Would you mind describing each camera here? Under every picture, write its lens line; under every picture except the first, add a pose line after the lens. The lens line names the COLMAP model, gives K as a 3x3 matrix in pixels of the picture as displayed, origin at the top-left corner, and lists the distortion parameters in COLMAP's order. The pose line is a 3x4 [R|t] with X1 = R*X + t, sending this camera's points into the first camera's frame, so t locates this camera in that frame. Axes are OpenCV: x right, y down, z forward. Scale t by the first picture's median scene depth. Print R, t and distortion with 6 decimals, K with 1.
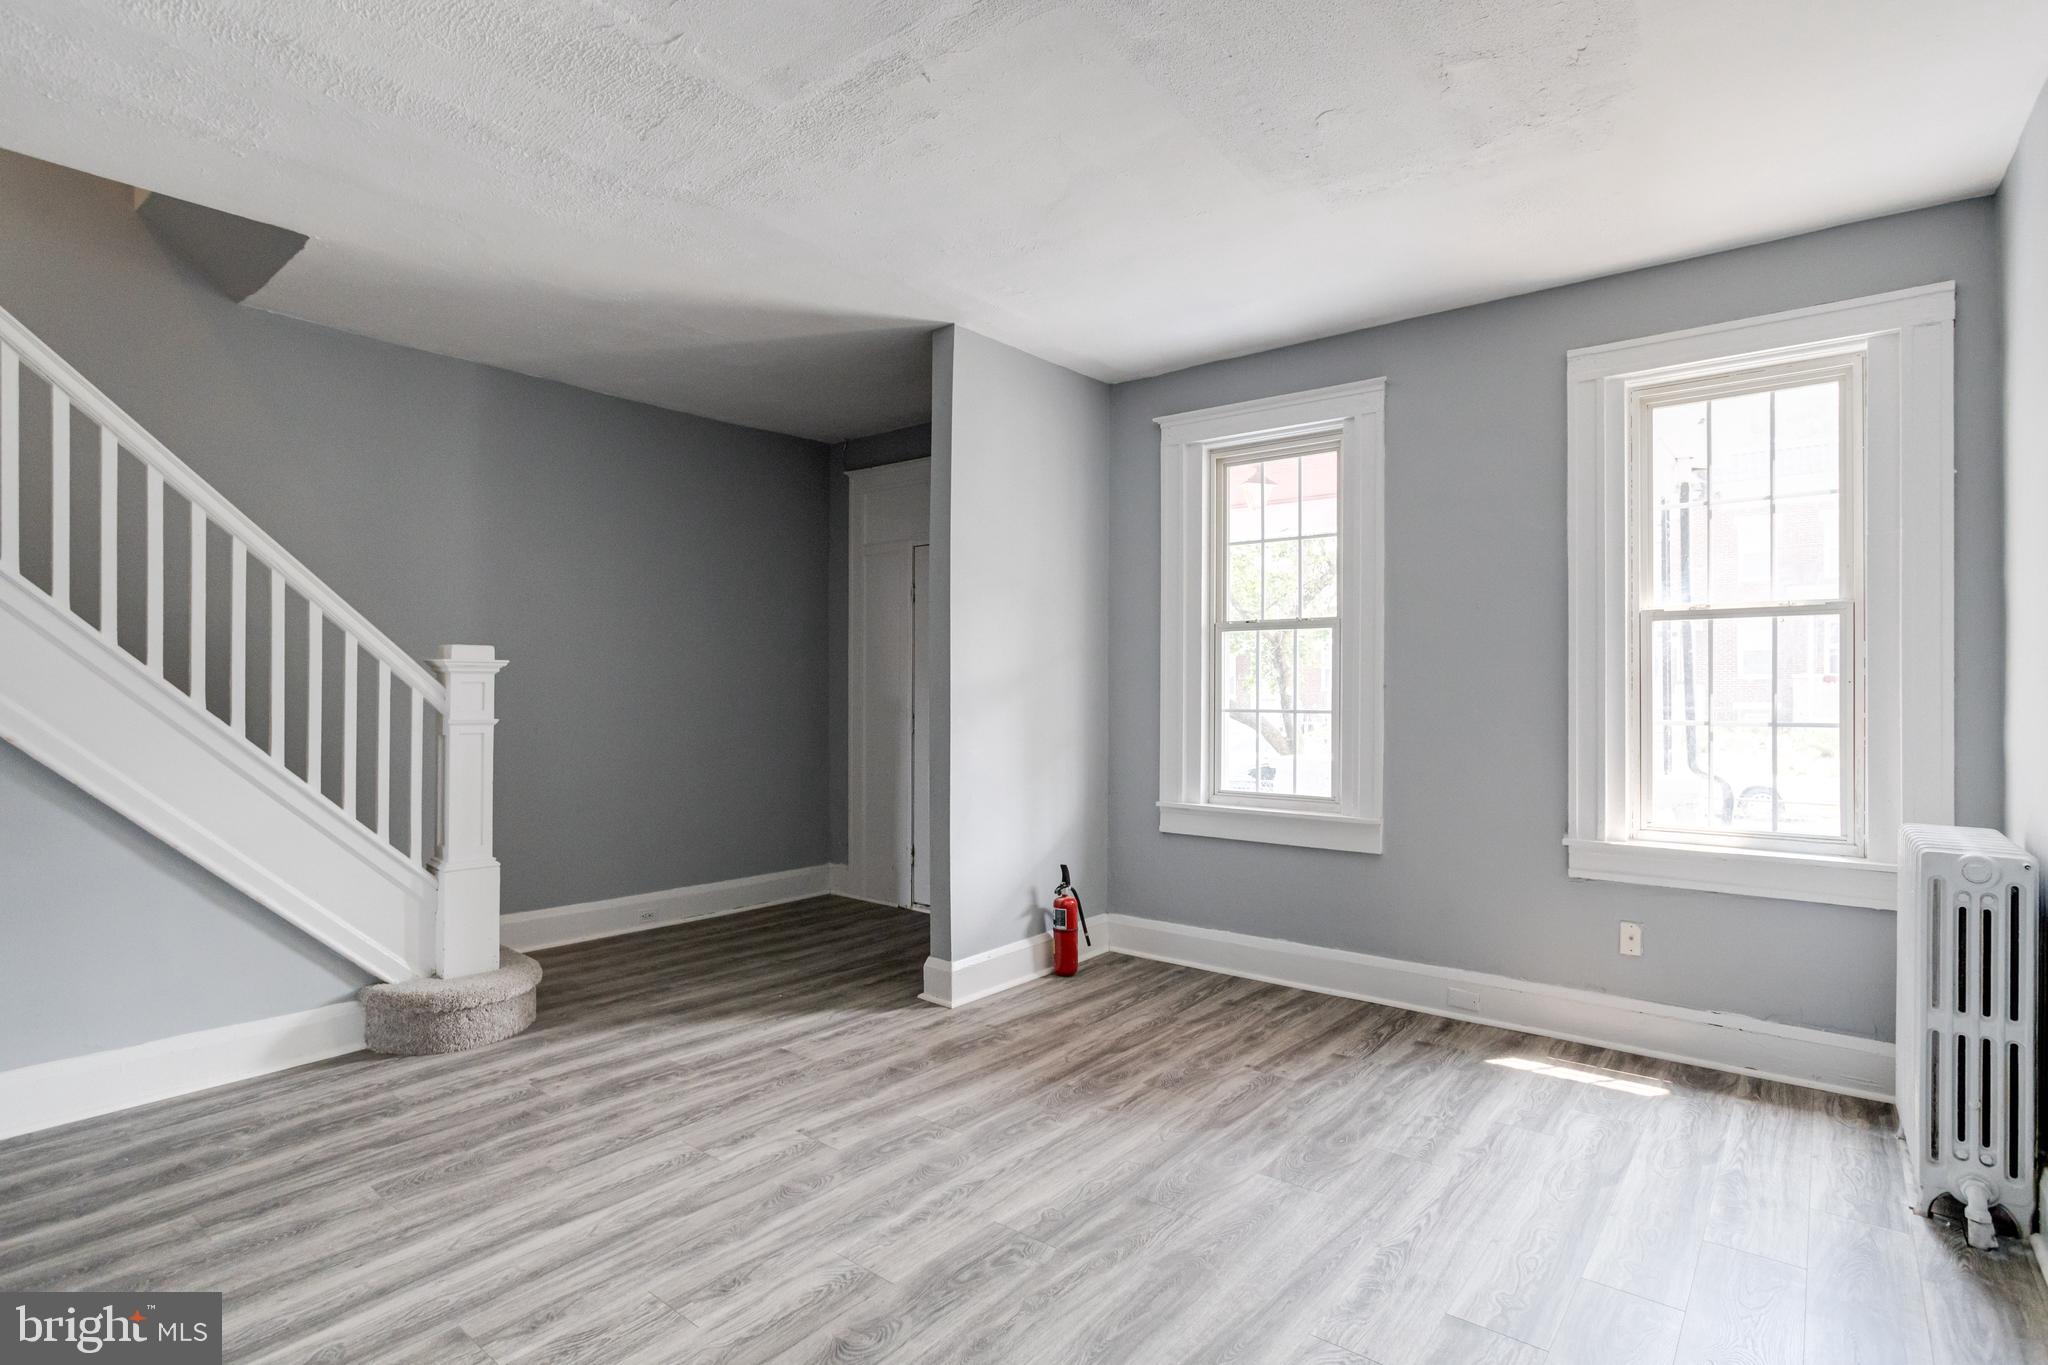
lens RADIAL K [[1008.8, 0, 1023.0], [0, 1008.8, 685.0], [0, 0, 1]] dist [-0.045507, 0.026969]
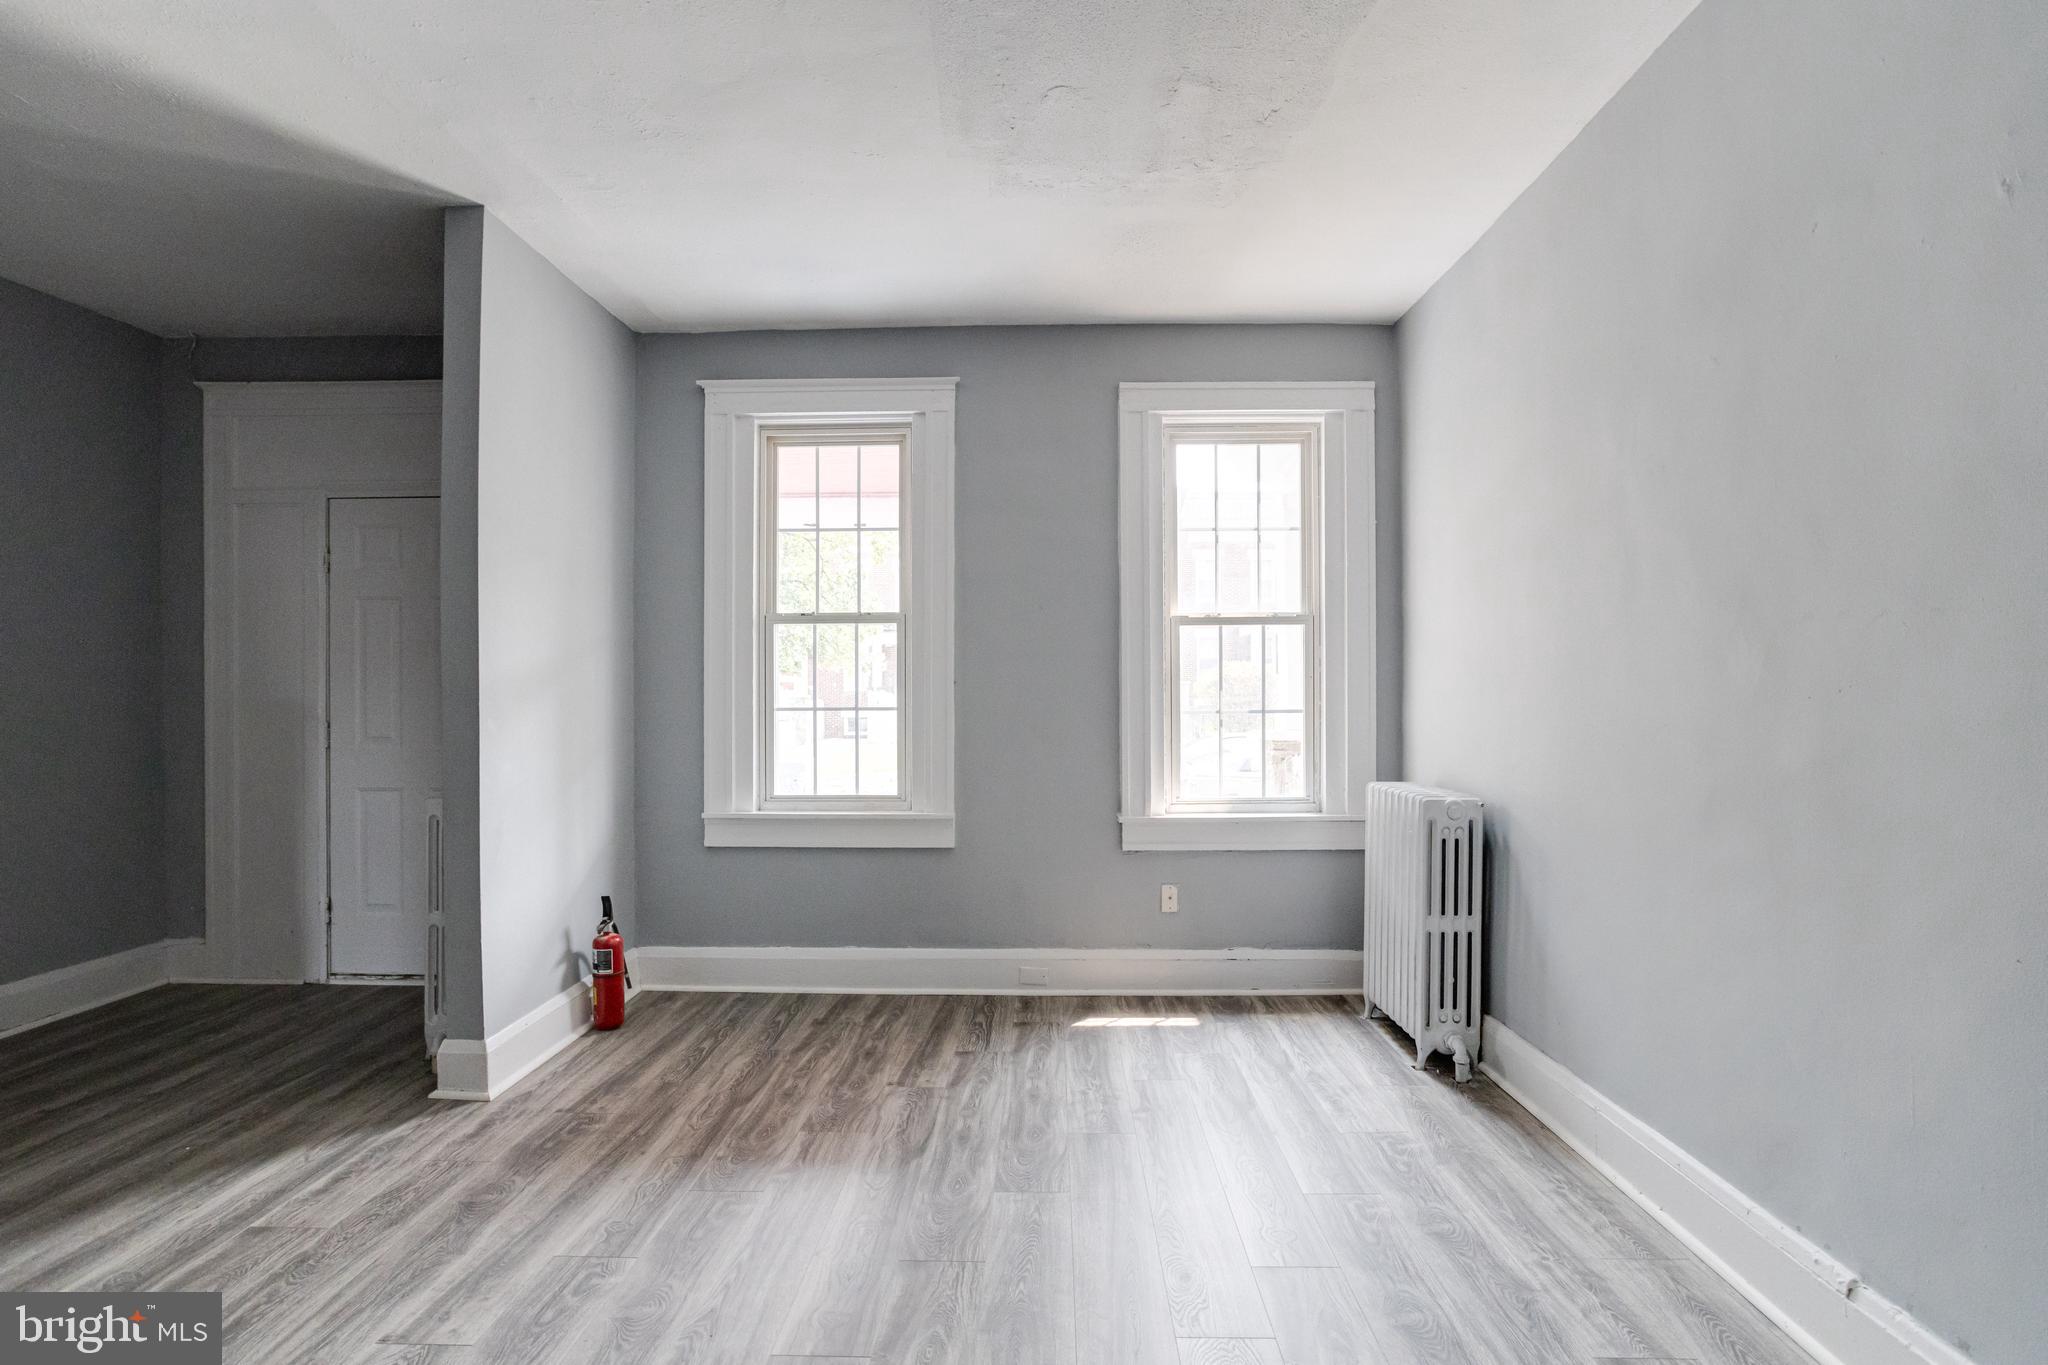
lens RADIAL K [[986.8, 0, 1020.0], [0, 986.8, 697.1], [0, 0, 1]] dist [-0.044740, 0.025812]
pose [[0.796236, -0.005807, 0.604958, -0.232115], [0.003920, 0.999982, 0.004440, 0.015125], [-0.604973, -0.001164, 0.796245, 0.197667]]
